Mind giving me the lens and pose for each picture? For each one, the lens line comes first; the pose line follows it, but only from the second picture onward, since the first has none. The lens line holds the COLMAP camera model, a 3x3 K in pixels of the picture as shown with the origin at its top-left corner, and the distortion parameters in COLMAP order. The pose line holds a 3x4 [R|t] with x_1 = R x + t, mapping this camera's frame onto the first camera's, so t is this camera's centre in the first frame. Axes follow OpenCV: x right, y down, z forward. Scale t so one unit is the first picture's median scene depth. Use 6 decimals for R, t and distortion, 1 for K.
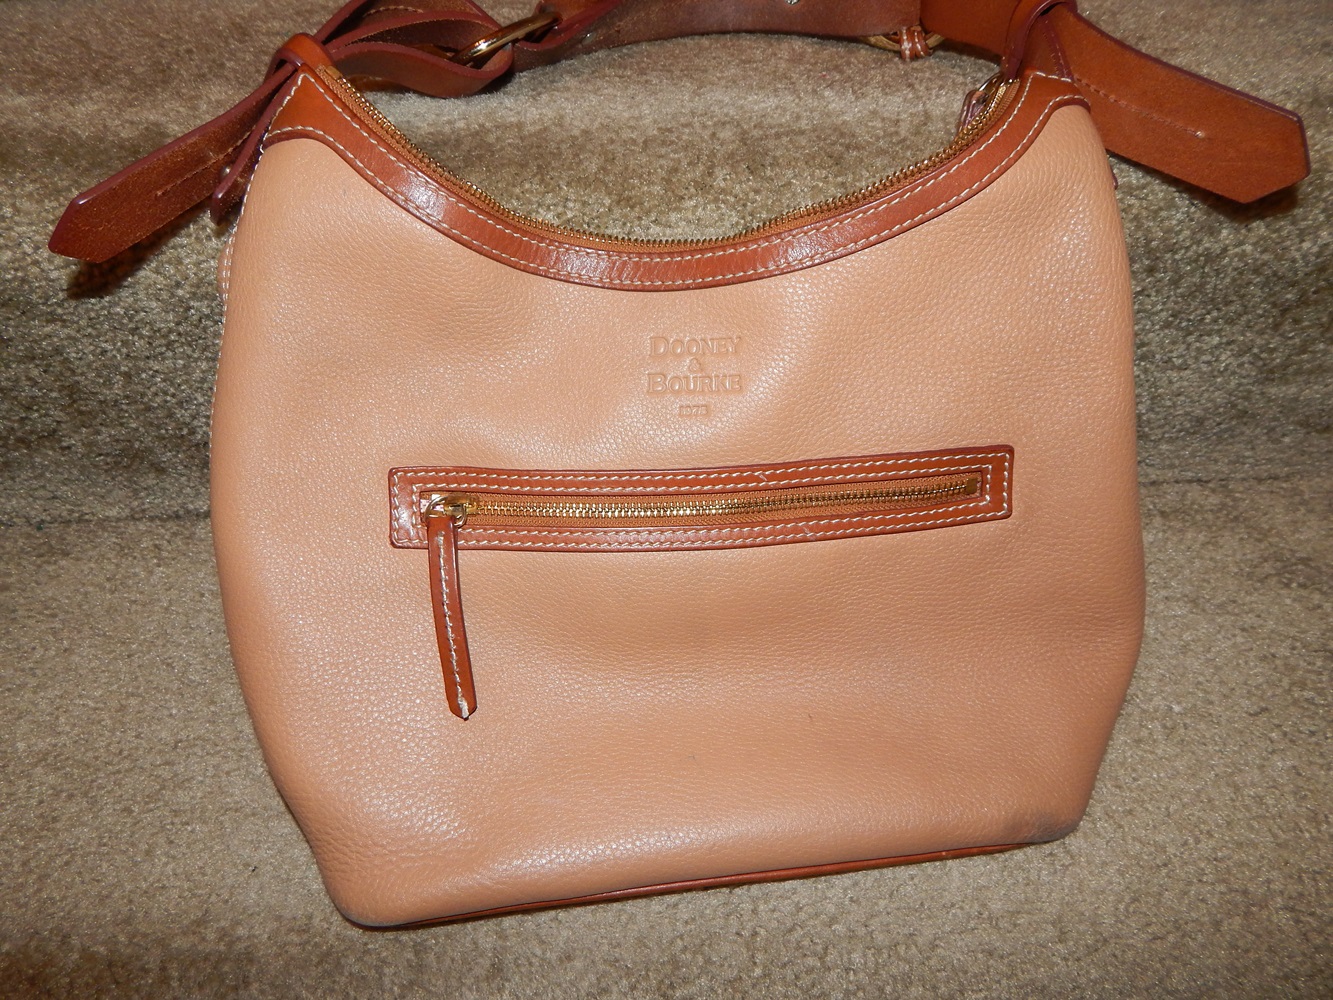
lens RADIAL K [[909.6, 0, 666.5], [0, 909.6, 500.0], [0, 0, 1]] dist [0.014263, -0.018156]
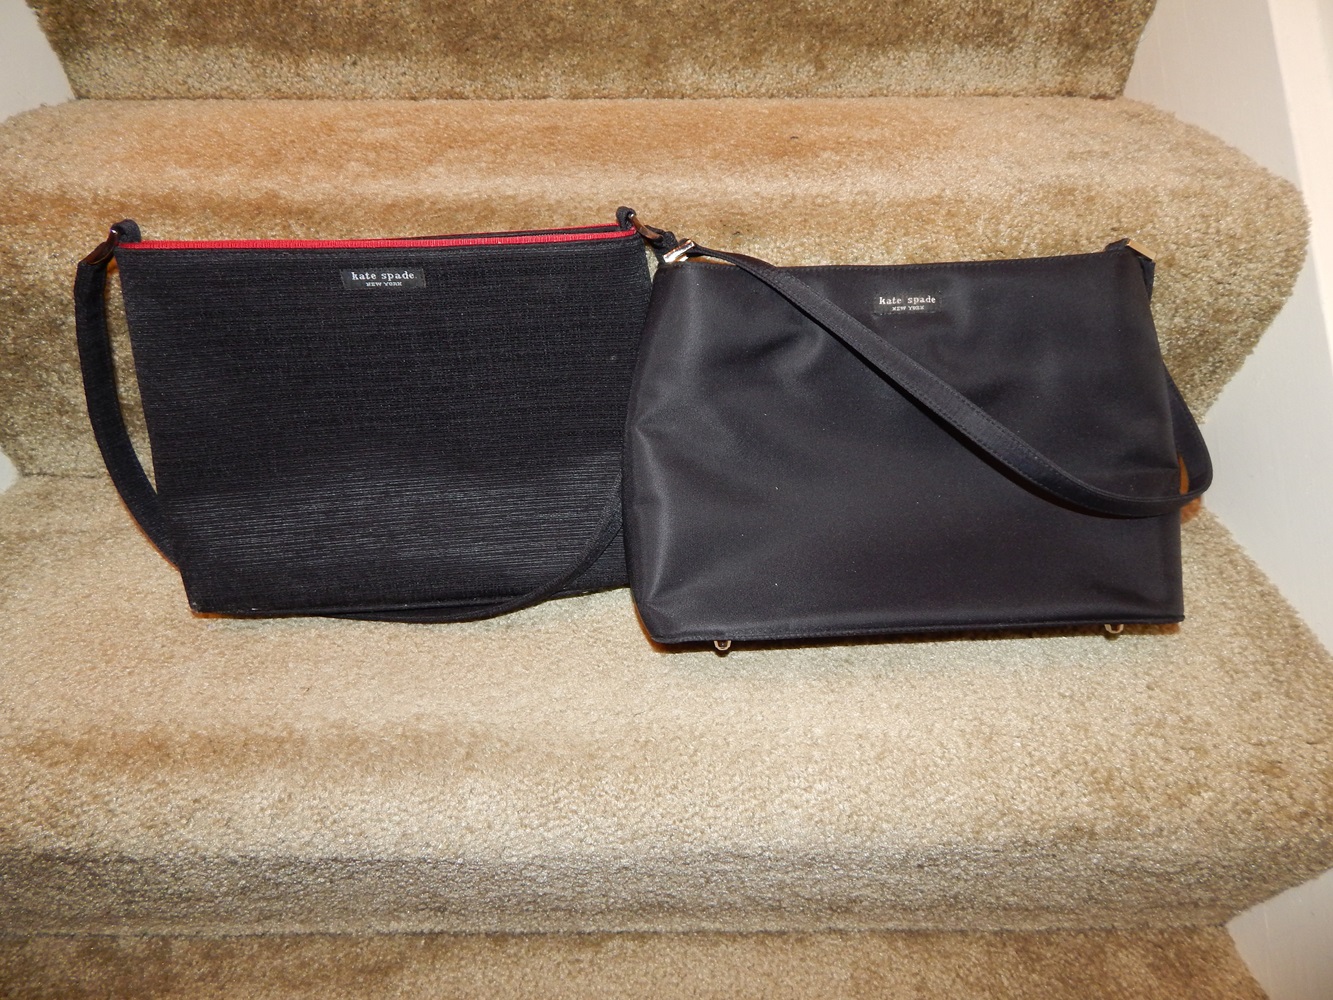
lens RADIAL K [[909.6, 0, 666.5], [0, 909.6, 500.0], [0, 0, 1]] dist [0.014263, -0.018156]
pose [[0.999093, 0.031428, -0.028724, 0.146605], [-0.033498, 0.996644, -0.074687, 0.188310], [0.026281, 0.075582, 0.996793, -0.444801]]
